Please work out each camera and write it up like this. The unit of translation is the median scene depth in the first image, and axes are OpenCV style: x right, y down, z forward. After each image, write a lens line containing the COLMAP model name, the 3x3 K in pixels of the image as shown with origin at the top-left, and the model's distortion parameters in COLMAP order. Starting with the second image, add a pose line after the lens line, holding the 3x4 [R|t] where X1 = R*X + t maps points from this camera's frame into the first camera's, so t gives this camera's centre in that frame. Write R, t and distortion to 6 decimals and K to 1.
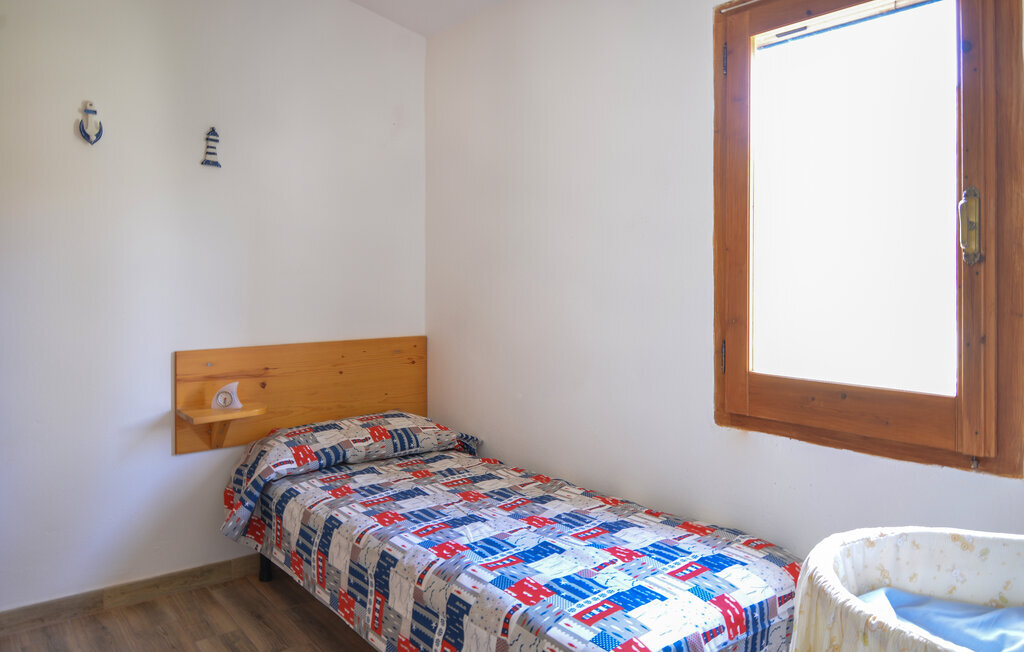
lens RADIAL K [[691.9, 0, 509.7], [0, 691.9, 321.9], [0, 0, 1]] dist [-0.002348, -0.006425]
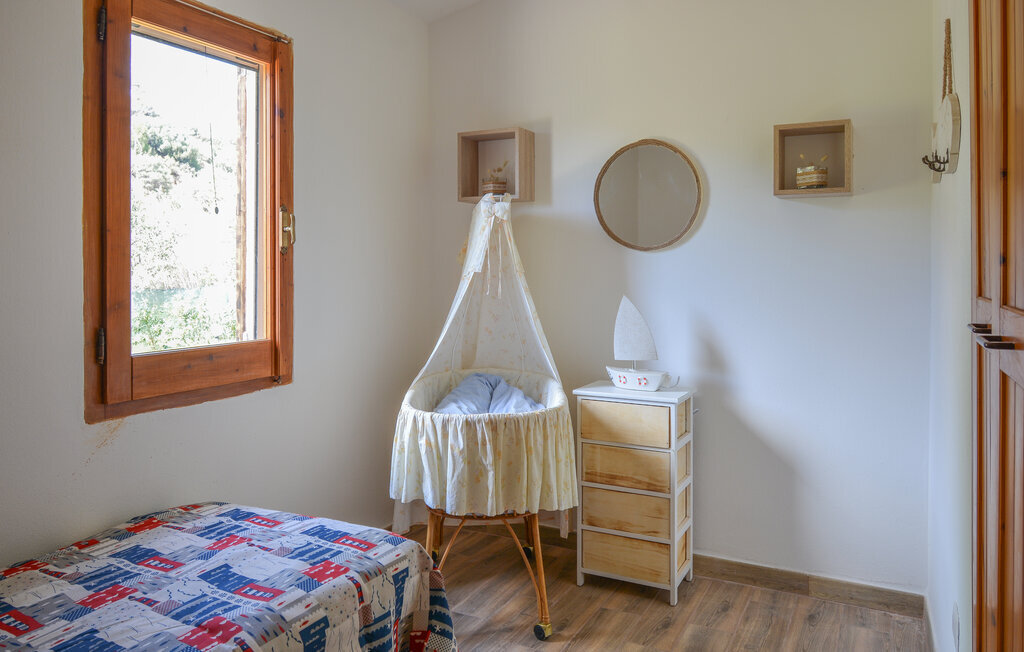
lens RADIAL K [[719.3, 0, 512.0], [0, 719.3, 326.0], [0, 0, 1]] dist [-0.001232, -0.000632]
pose [[-0.382305, -0.086161, 0.920011, -0.899506], [0.052116, 0.992048, 0.114564, -0.066875], [-0.922566, 0.091745, -0.374774, 0.977713]]
